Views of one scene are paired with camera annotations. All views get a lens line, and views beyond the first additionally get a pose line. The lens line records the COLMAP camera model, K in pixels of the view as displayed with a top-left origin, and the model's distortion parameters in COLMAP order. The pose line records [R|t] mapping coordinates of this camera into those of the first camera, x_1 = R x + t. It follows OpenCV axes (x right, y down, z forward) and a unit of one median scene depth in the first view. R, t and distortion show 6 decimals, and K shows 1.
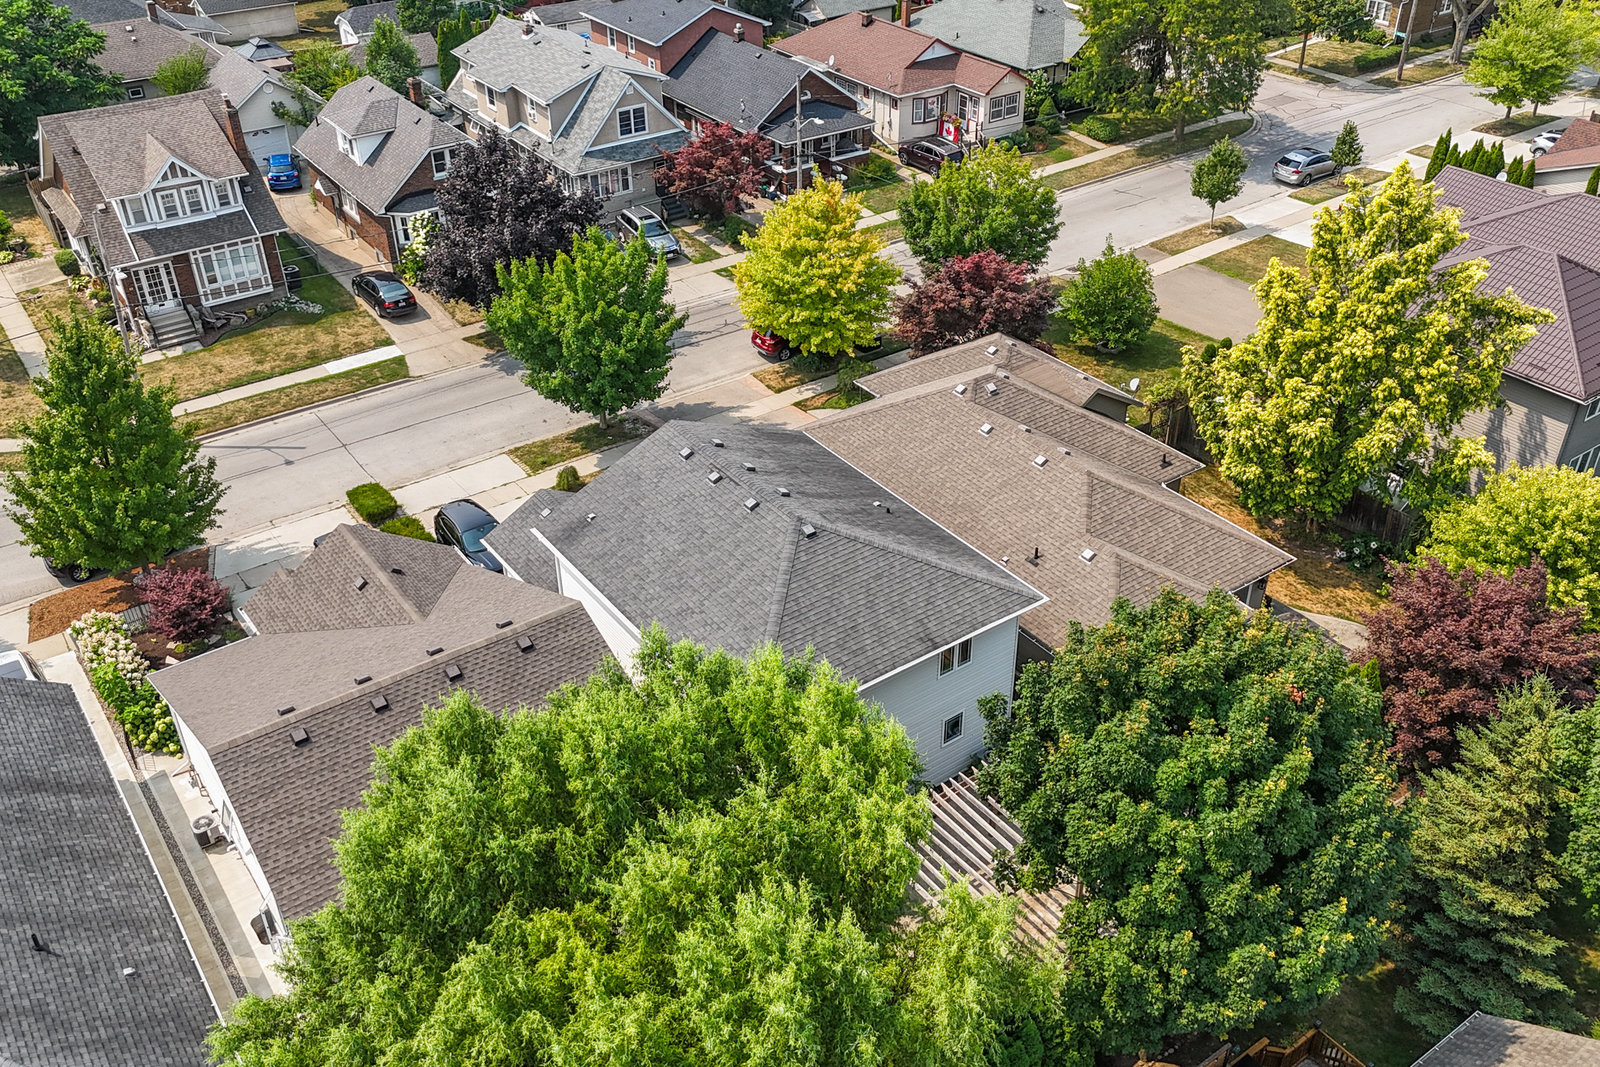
lens RADIAL K [[1390.9, 0, 804.8], [0, 1390.9, 544.7], [0, 0, 1]] dist [0.085225, -0.107395]
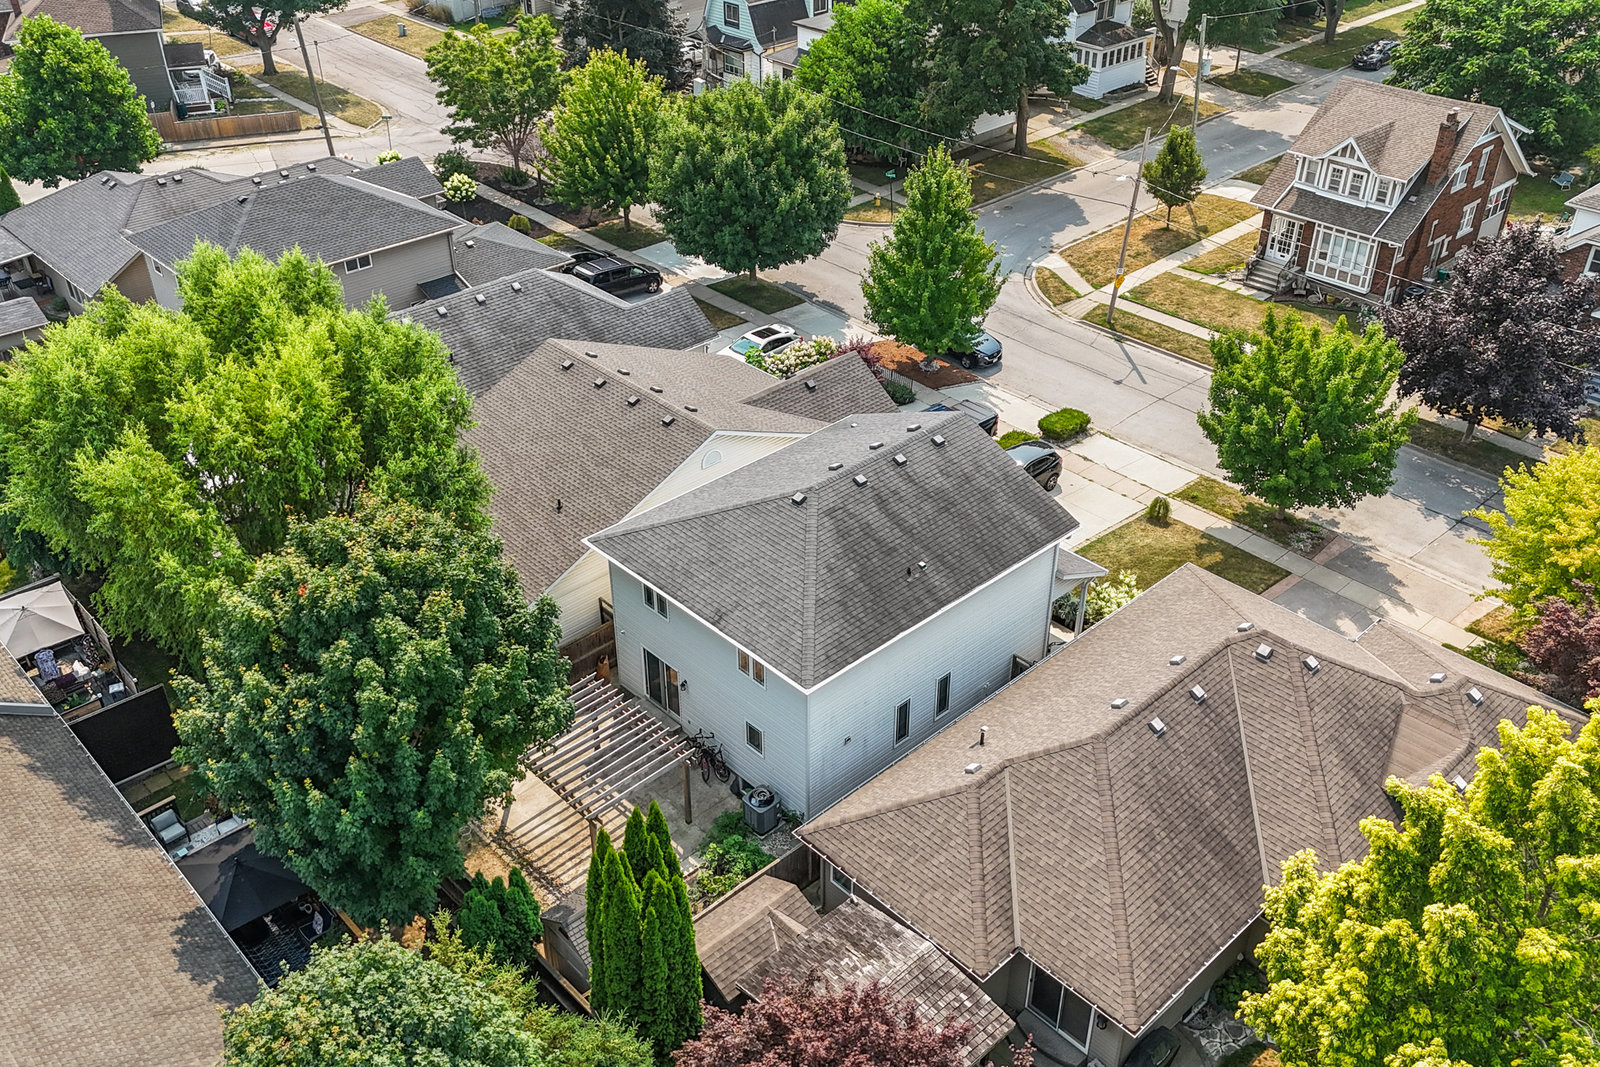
lens RADIAL K [[1390.9, 0, 788.1], [0, 1390.9, 540.5], [0, 0, 1]] dist [0.085225, -0.107395]
pose [[0.125397, 0.557206, -0.820852, 0.516616], [-0.553189, 0.726093, 0.408375, -0.241604], [0.823564, 0.402877, 0.399290, 0.330304]]
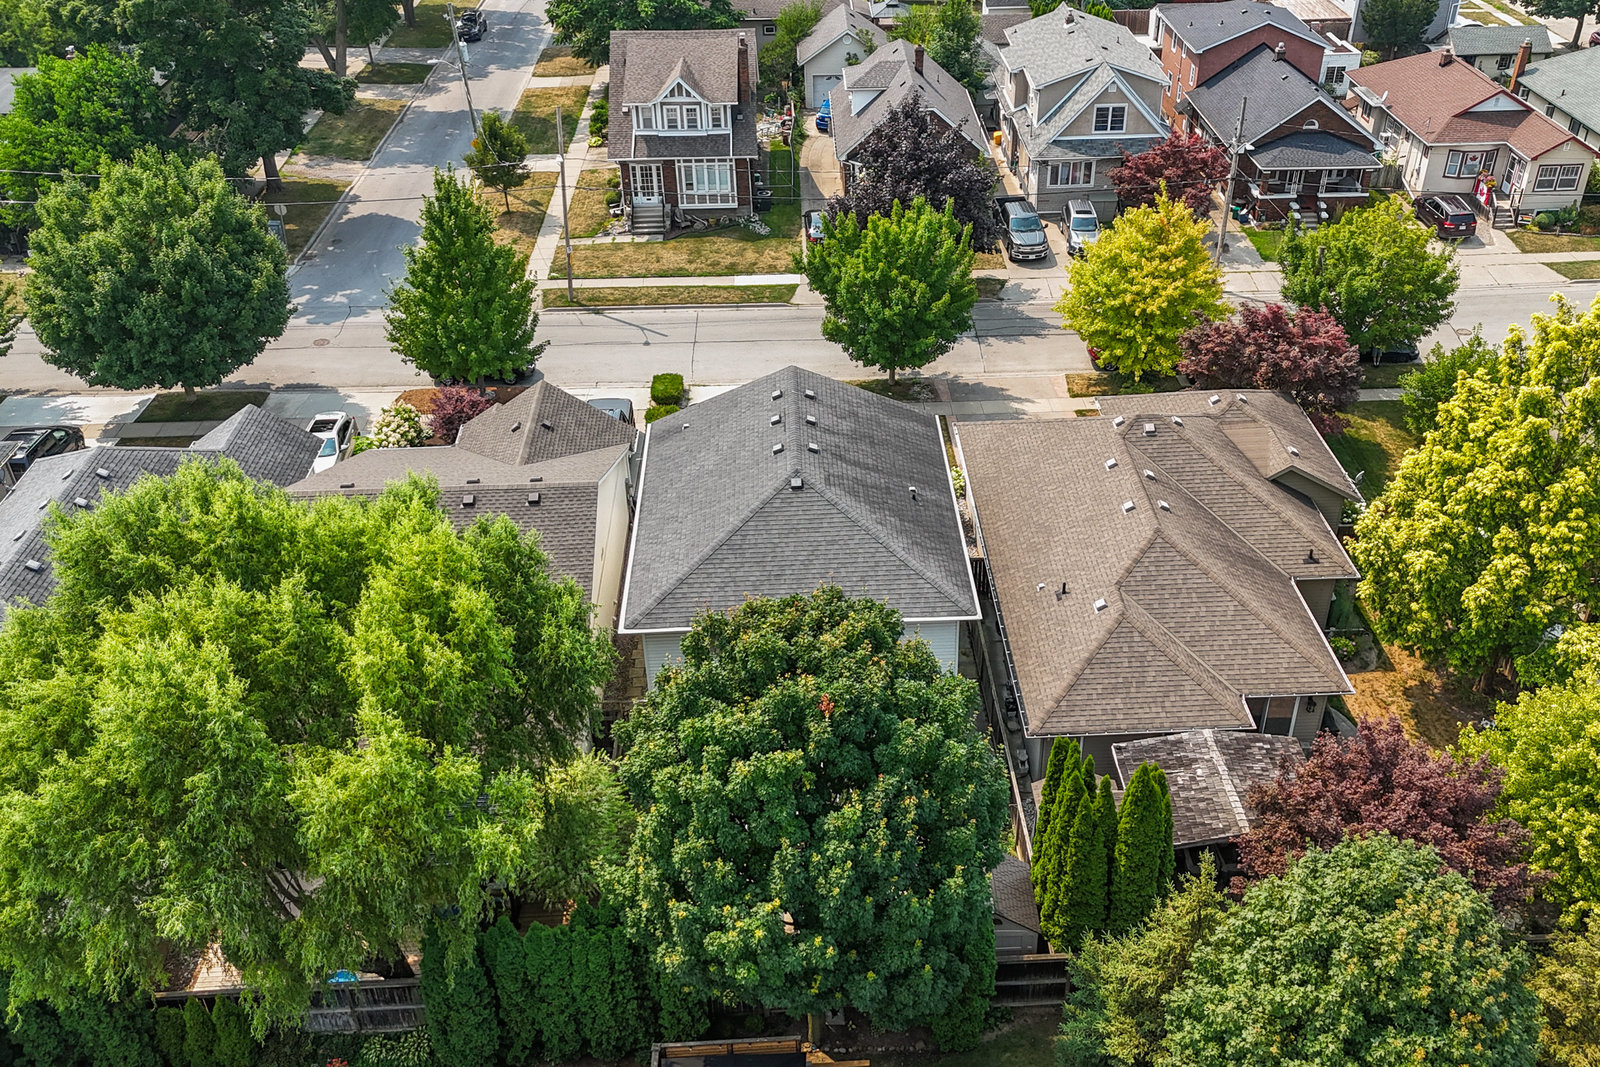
lens RADIAL K [[1390.9, 0, 862.4], [0, 1390.9, 546.8], [0, 0, 1]] dist [0.085225, -0.107395]
pose [[0.845908, 0.304603, -0.437787, 0.304355], [-0.302815, 0.950022, 0.075896, -0.034691], [0.439025, 0.068368, 0.895870, 0.035689]]
